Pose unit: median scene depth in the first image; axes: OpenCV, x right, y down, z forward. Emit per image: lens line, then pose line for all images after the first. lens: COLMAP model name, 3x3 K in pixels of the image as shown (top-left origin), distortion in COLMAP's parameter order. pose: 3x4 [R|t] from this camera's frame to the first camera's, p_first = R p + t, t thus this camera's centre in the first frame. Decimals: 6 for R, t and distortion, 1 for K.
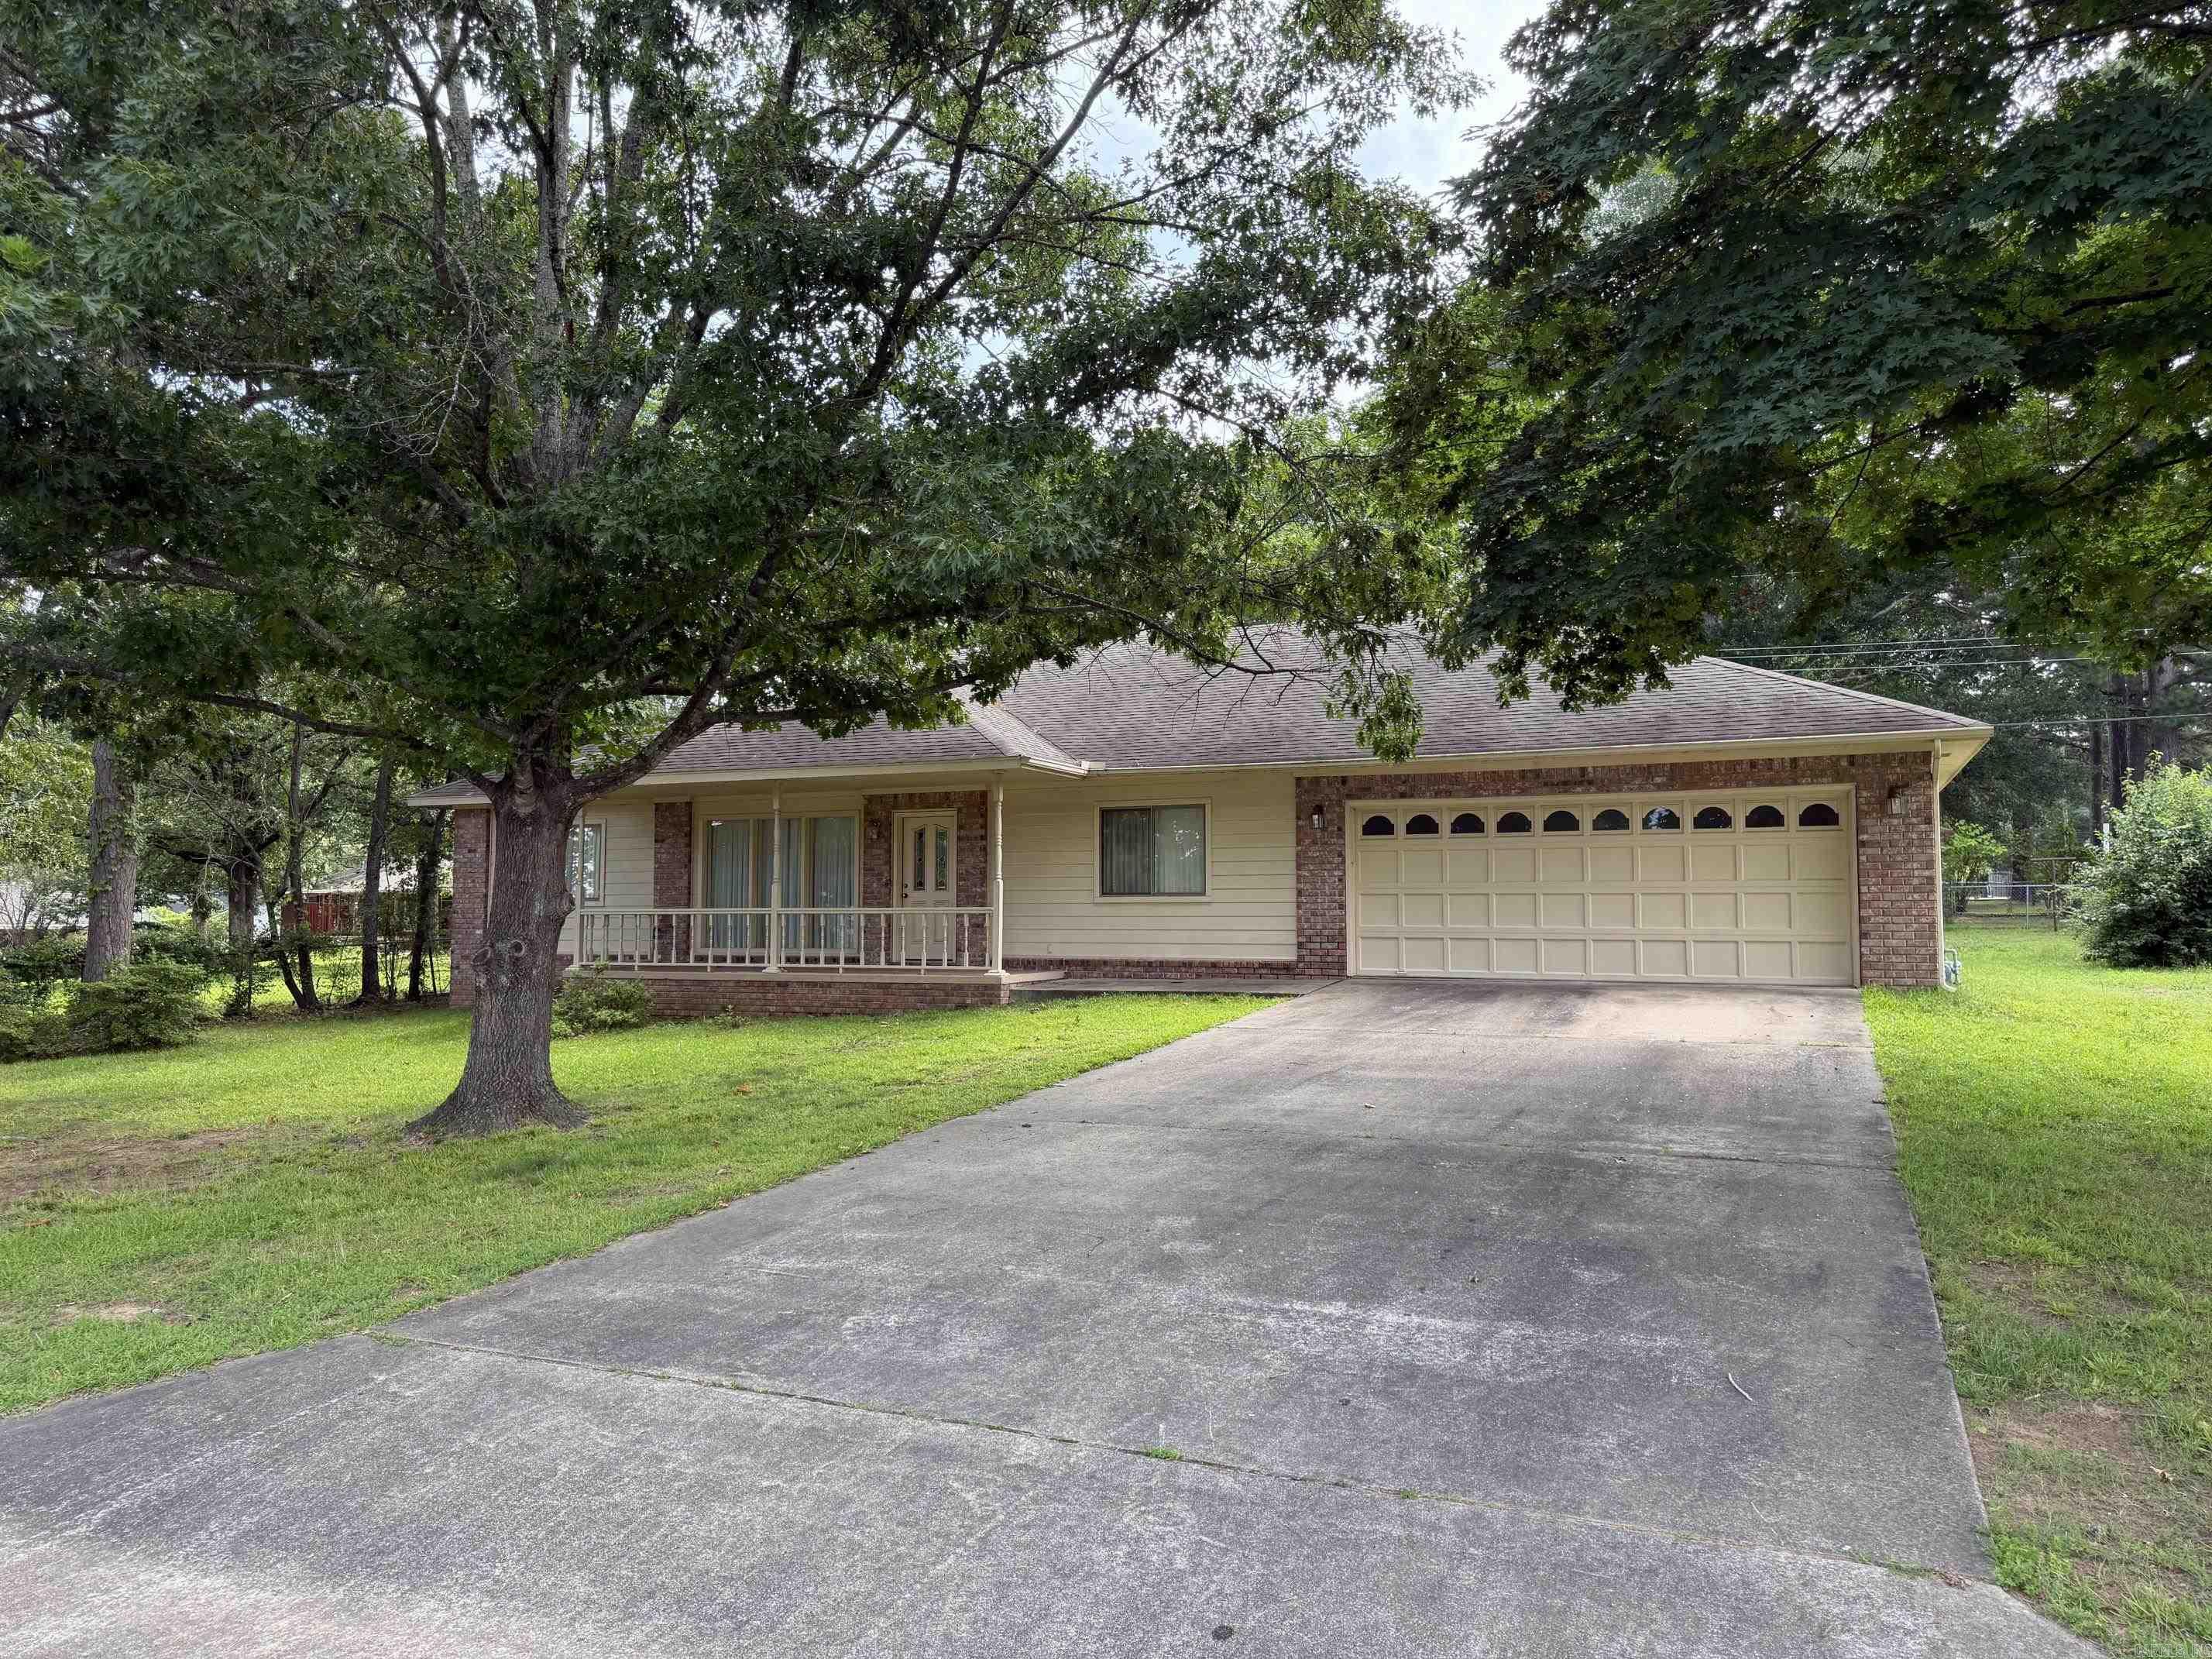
lens RADIAL K [[1544.3, 0, 1045.0], [0, 1544.3, 822.8], [0, 0, 1]] dist [0.099874, -0.128546]
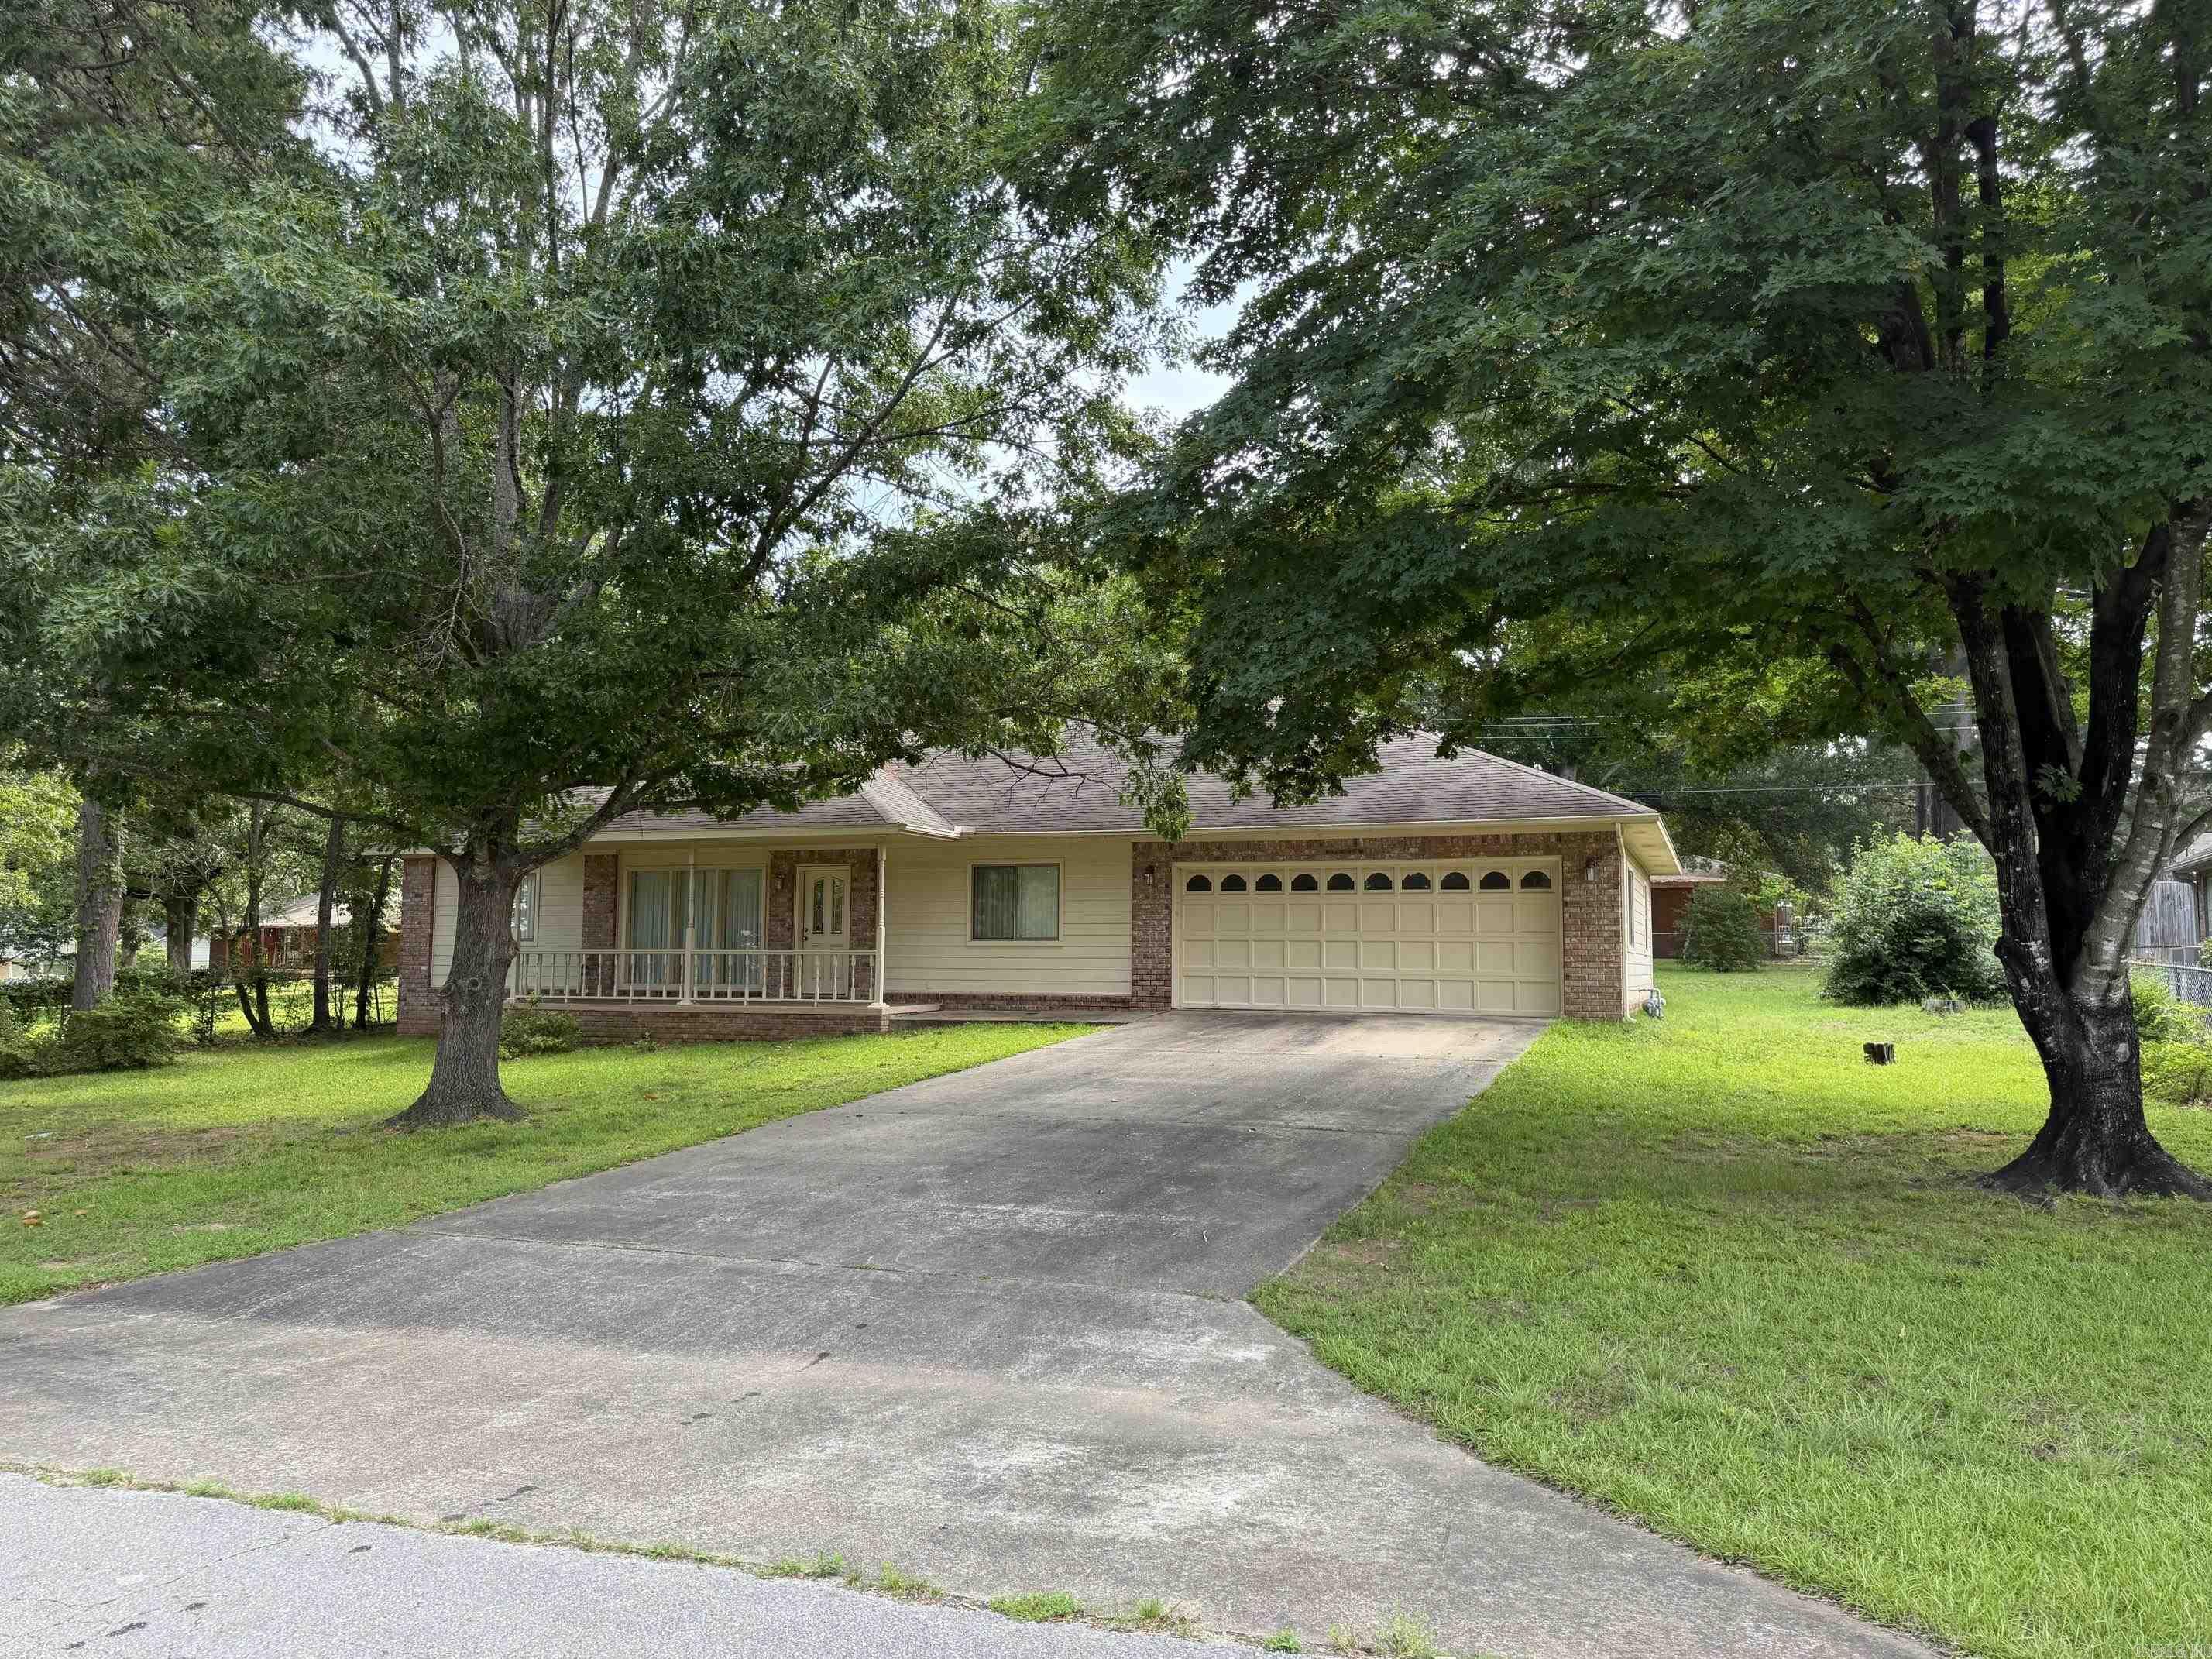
lens RADIAL K [[1552.1, 0, 1091.4], [0, 1552.1, 834.8], [0, 0, 1]] dist [0.076864, -0.090610]
pose [[0.997728, 0.010864, 0.066485, 0.051345], [-0.009887, 0.999839, -0.014998, -0.017321], [-0.066638, 0.014307, 0.997675, -0.201387]]
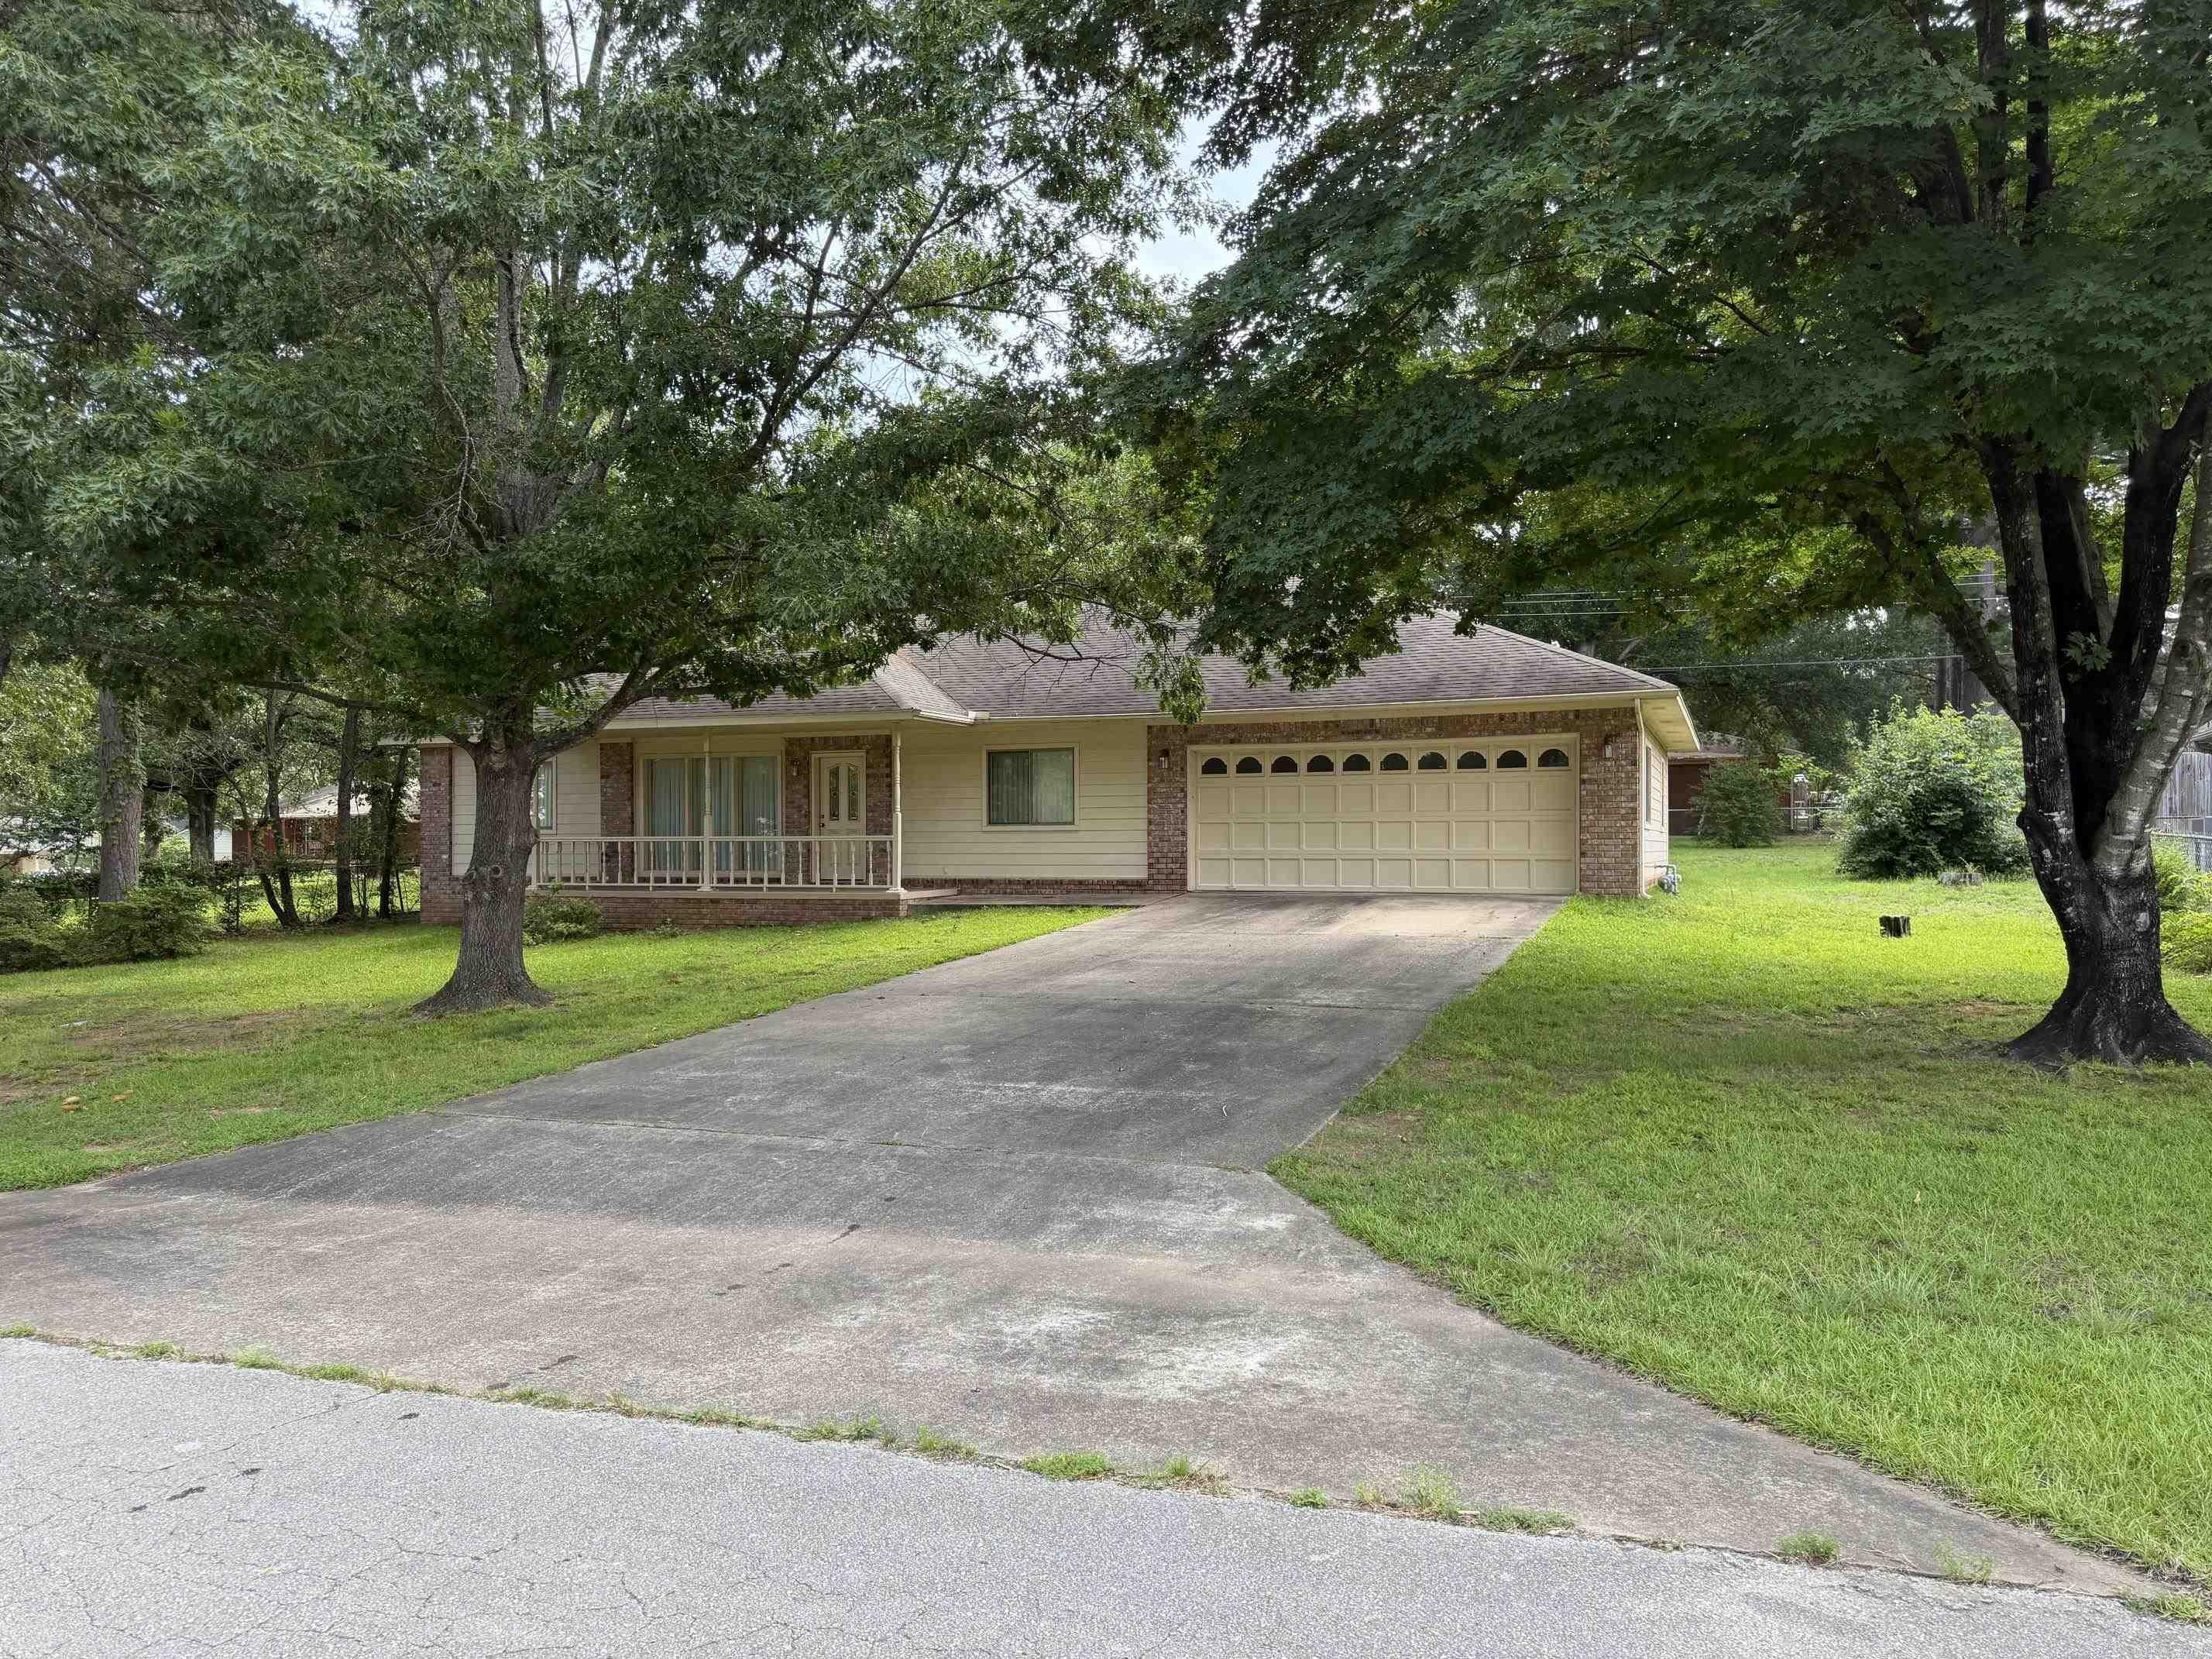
lens RADIAL K [[1546.4, 0, 1092.4], [0, 1546.4, 837.4], [0, 0, 1]] dist [0.091918, -0.122596]
pose [[0.998271, -0.004496, 0.058614, 0.050200], [0.000933, 0.998157, 0.060672, -0.016105], [-0.058778, -0.060512, 0.996435, -0.198123]]
